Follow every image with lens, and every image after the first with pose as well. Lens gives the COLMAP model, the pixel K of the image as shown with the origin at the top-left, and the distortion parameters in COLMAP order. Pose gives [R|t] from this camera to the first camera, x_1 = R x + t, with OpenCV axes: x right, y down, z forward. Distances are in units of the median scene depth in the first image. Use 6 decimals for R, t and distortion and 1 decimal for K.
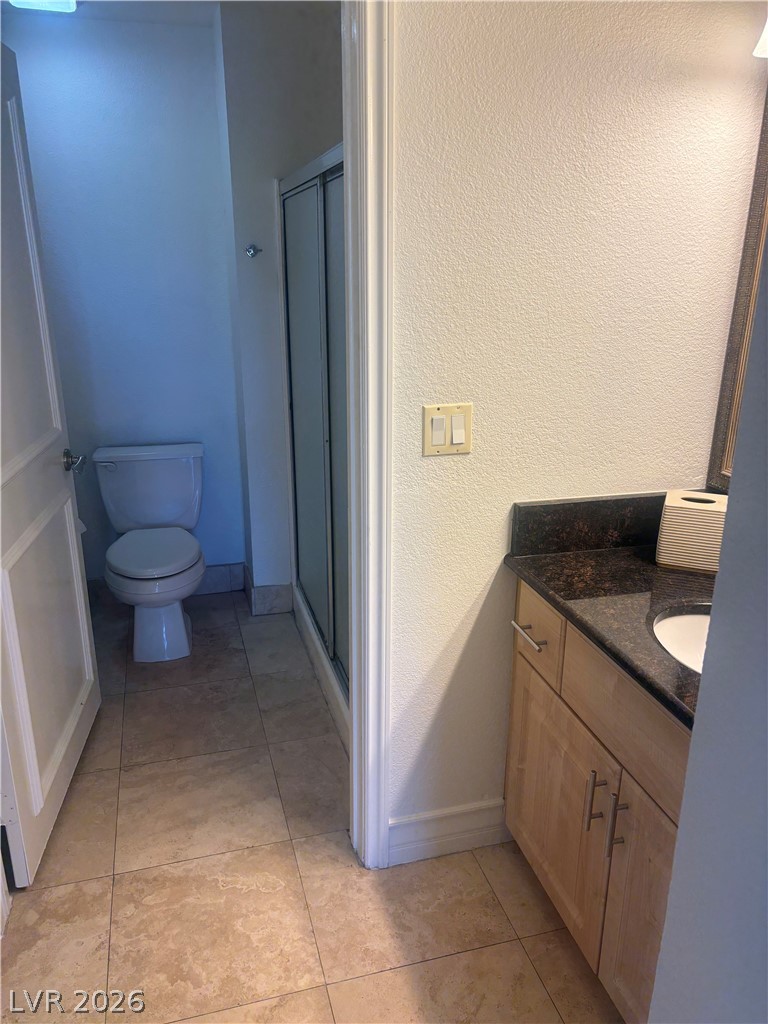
lens RADIAL K [[772.2, 0, 383.2], [0, 772.2, 504.9], [0, 0, 1]] dist [0.041945, -0.033423]
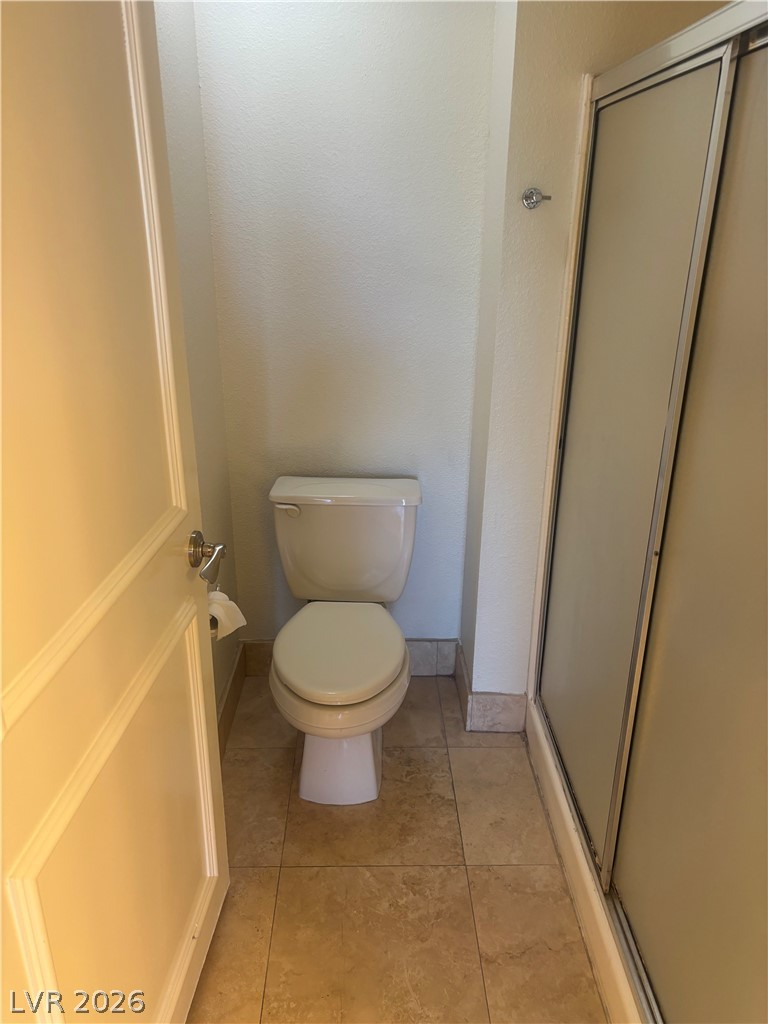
lens RADIAL K [[772.2, 0, 394.4], [0, 772.2, 514.1], [0, 0, 1]] dist [0.041945, -0.033423]
pose [[0.970322, 0.098397, -0.220891, -0.106695], [-0.085599, 0.994088, 0.066804, -0.104672], [0.226158, -0.045913, 0.973008, 0.342999]]
